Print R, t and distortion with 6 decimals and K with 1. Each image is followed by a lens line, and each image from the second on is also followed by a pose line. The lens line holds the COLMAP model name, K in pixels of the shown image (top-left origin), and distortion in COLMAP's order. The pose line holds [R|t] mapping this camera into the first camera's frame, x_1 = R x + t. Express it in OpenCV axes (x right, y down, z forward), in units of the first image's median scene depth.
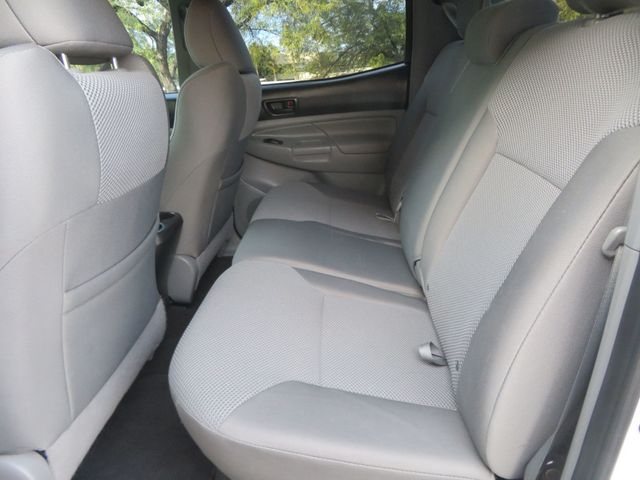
lens RADIAL K [[452.3, 0, 323.6], [0, 452.3, 239.9], [0, 0, 1]] dist [-0.016814, -0.000265]
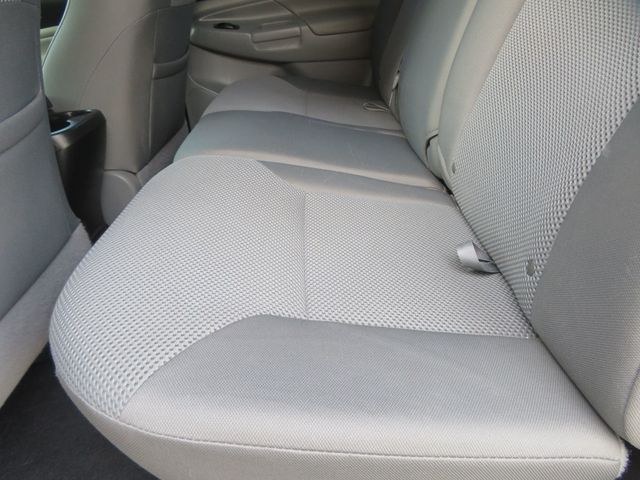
lens RADIAL K [[452.3, 0, 321.2], [0, 452.3, 245.0], [0, 0, 1]] dist [-0.016814, -0.000265]
pose [[0.996110, -0.085361, 0.021861, 0.003432], [0.081178, 0.985483, 0.149110, 0.075366], [-0.034271, -0.146756, 0.988579, 0.229601]]
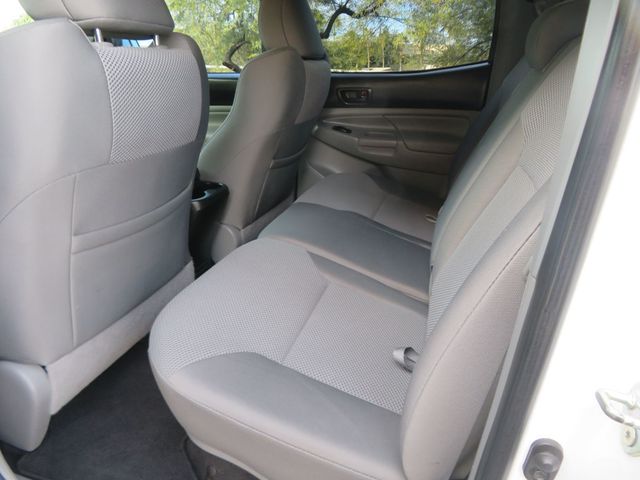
lens RADIAL K [[452.3, 0, 324.6], [0, 452.3, 241.7], [0, 0, 1]] dist [-0.016814, -0.000265]
pose [[0.964593, 0.161313, -0.208659, 0.144078], [-0.155999, 0.986873, 0.041790, -0.008350], [0.212661, -0.007759, 0.977095, 0.000849]]
